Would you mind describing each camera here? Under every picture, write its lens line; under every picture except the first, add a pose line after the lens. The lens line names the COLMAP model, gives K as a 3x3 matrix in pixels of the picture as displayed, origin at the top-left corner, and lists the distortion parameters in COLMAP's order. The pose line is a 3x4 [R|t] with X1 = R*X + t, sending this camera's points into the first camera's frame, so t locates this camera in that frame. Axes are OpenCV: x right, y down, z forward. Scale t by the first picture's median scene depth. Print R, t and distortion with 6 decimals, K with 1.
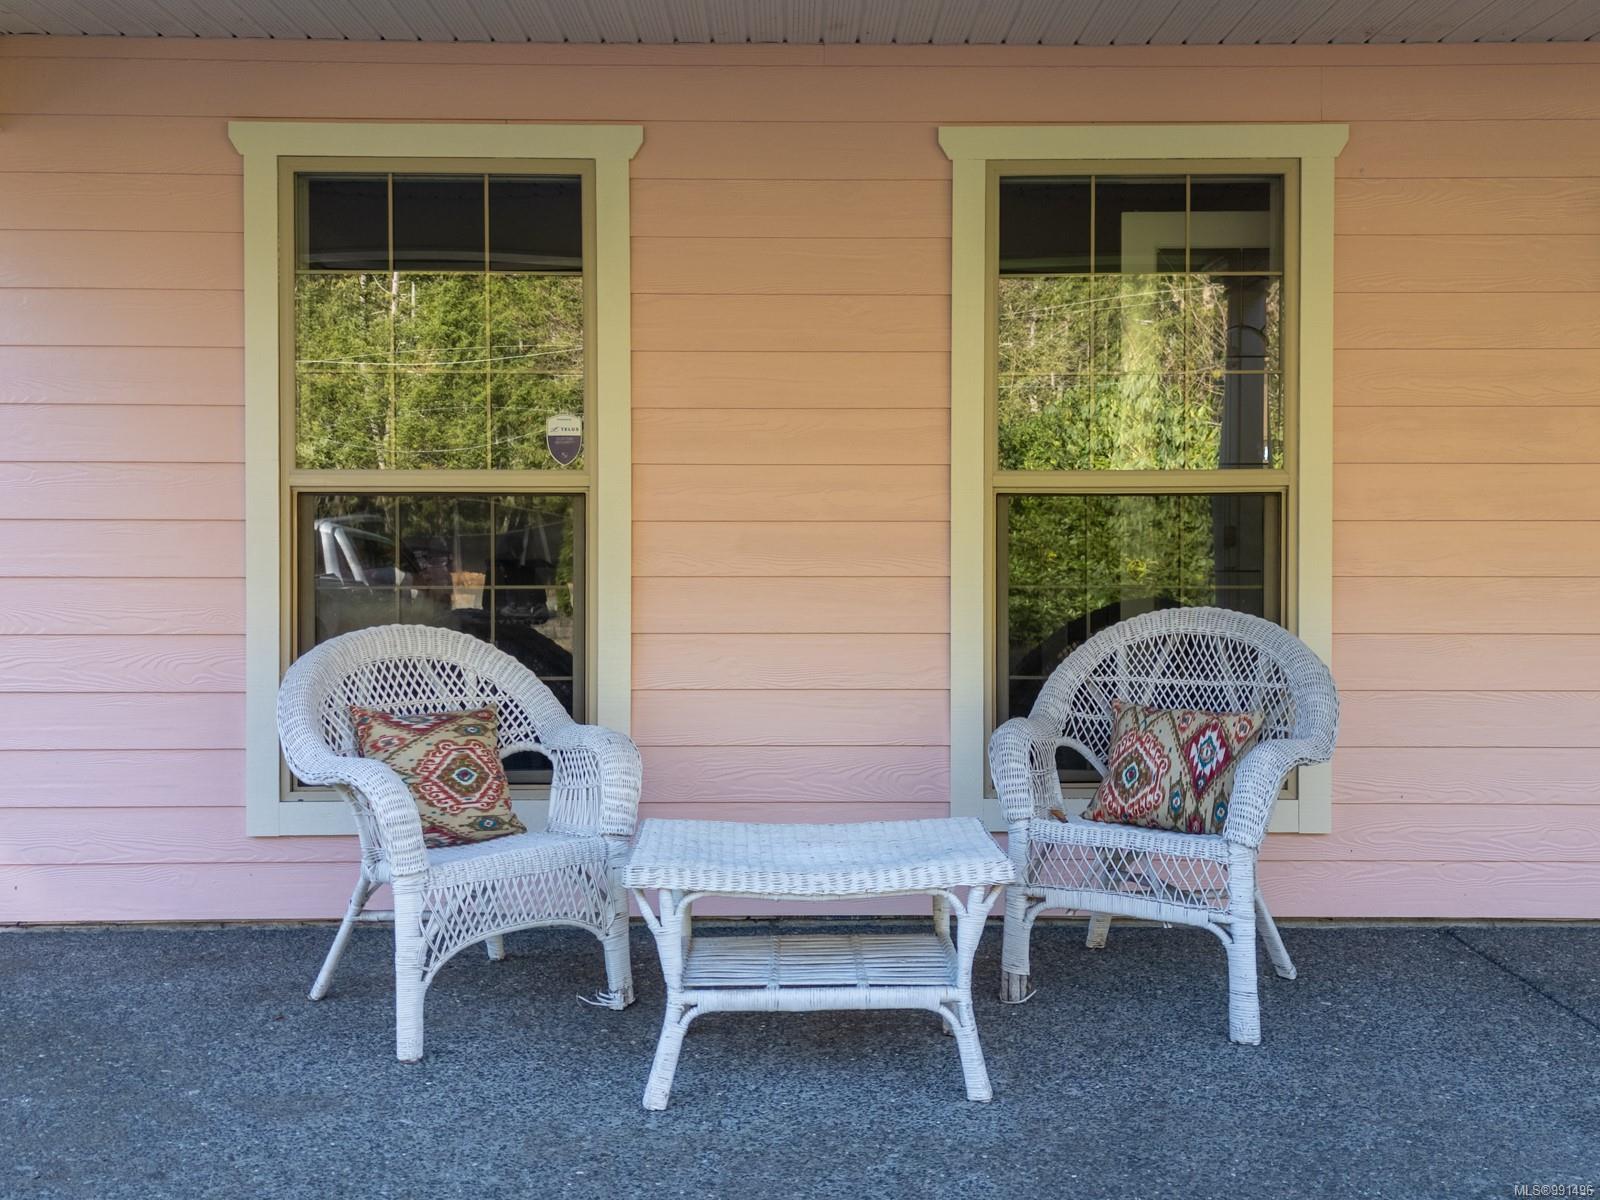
lens RADIAL K [[1511.6, 0, 939.3], [0, 1511.6, 571.5], [0, 0, 1]] dist [0.055272, -0.008626]
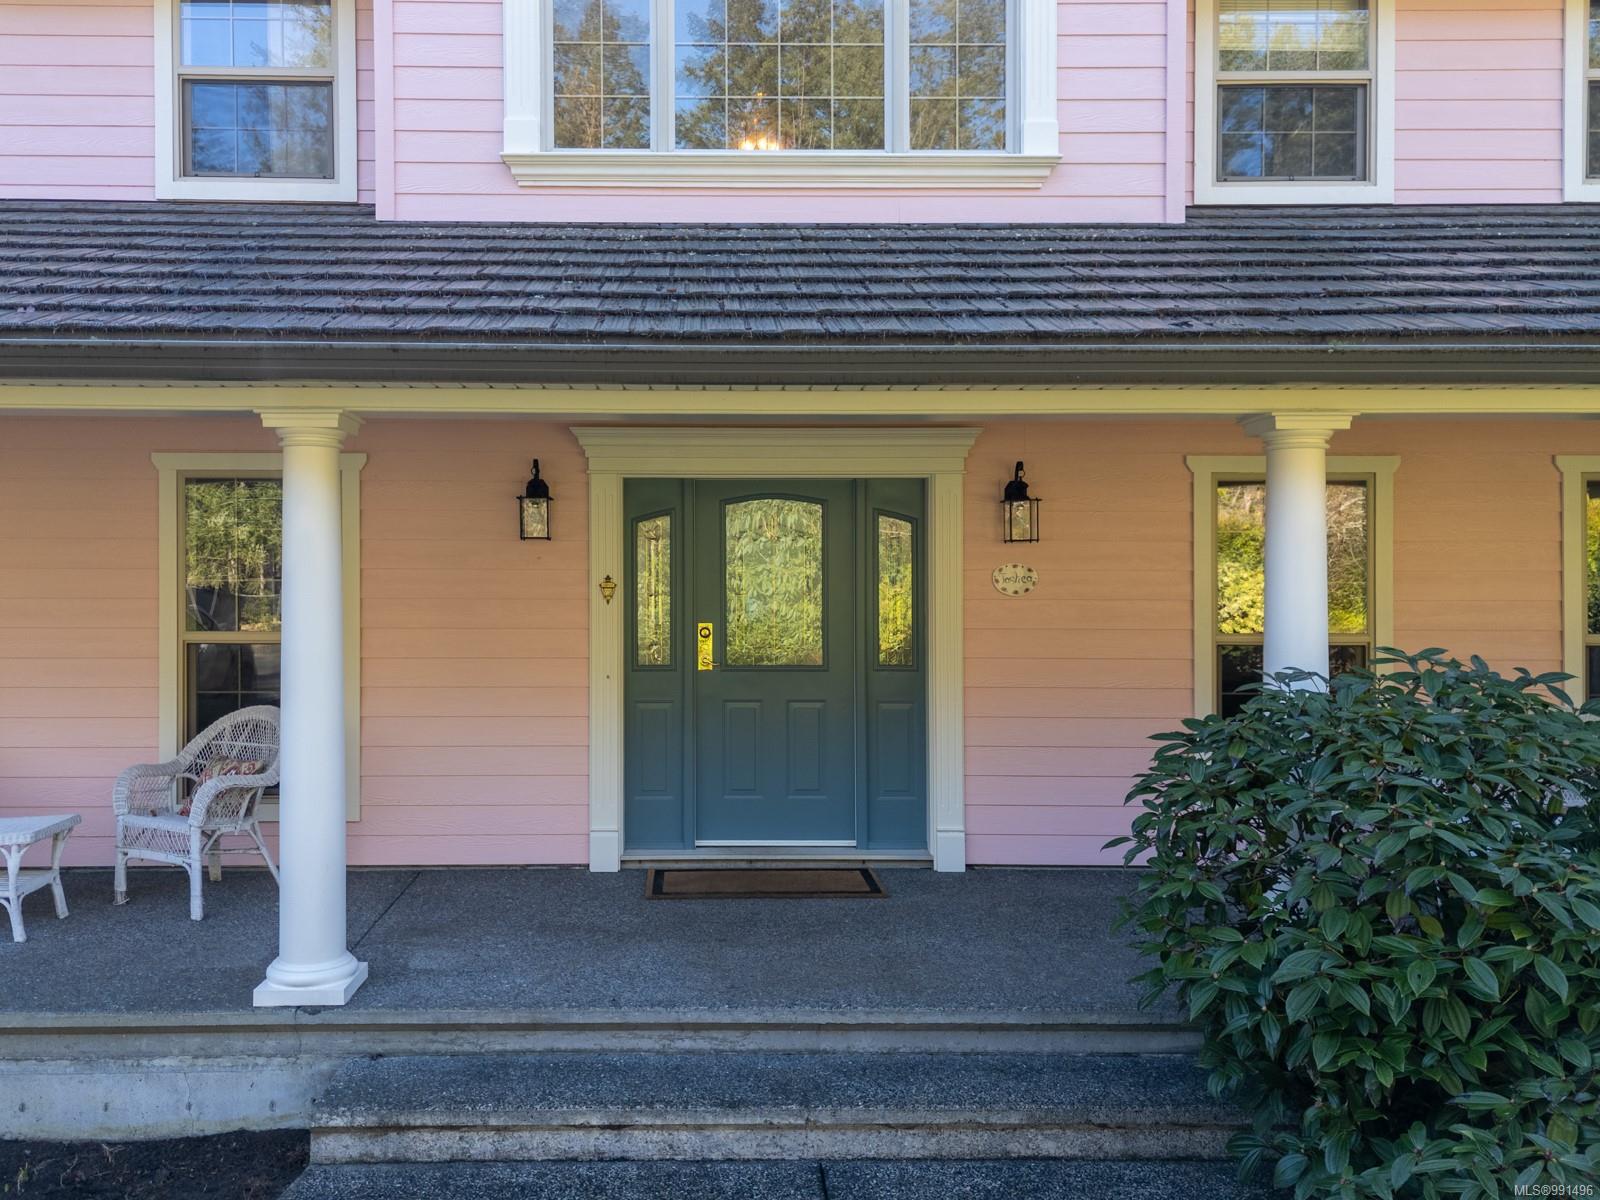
lens RADIAL K [[1240.2, 0, 800.0], [0, 1240.2, 600.0], [0, 0, 1]] dist [-0.006134, -0.001044]
pose [[0.999965, 0.000531, 0.008294, 0.915854], [-0.000474, 0.999976, -0.006891, -0.110068], [-0.008298, 0.006886, 0.999942, -0.651072]]
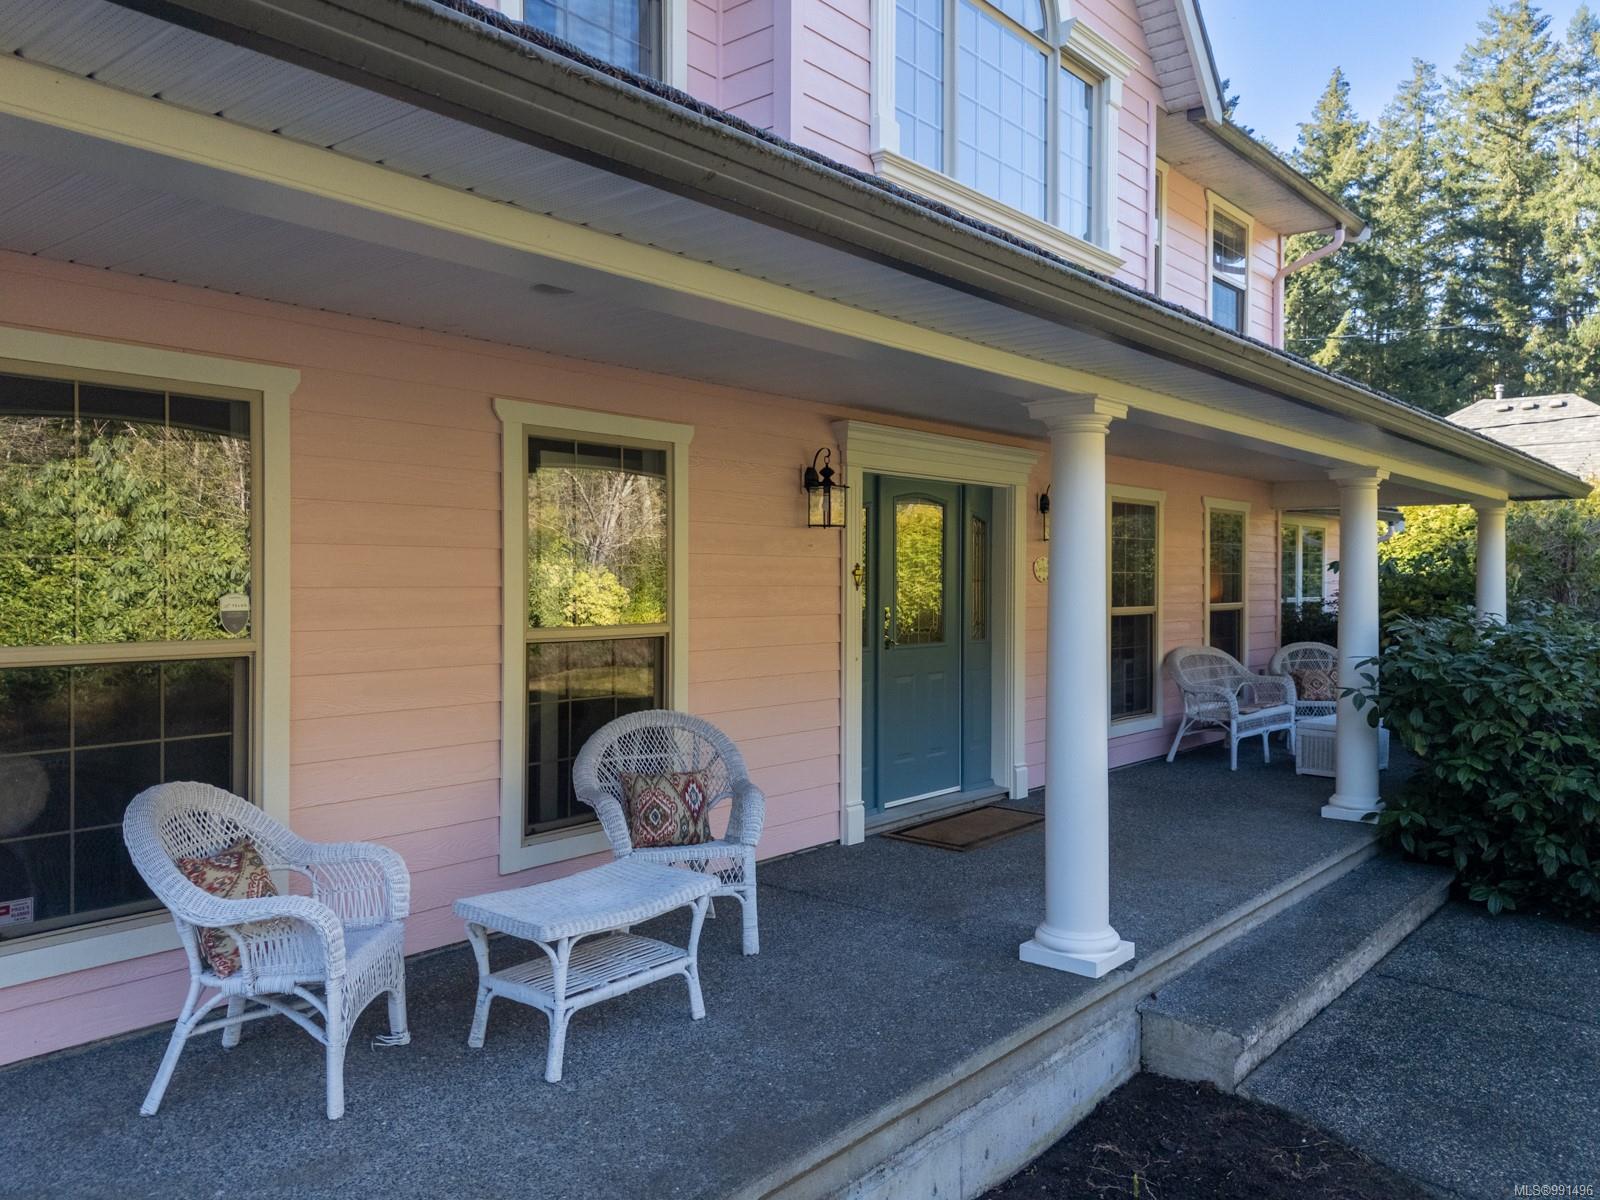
lens RADIAL K [[1193.3, 0, 800.0], [0, 1193.3, 600.0], [0, 0, 1]] dist [0.079187, -0.034473]
pose [[0.654150, -0.011559, 0.756276, -0.781492], [0.006483, 0.999932, 0.009675, -0.119038], [-0.756337, -0.001425, 0.654181, 0.012060]]
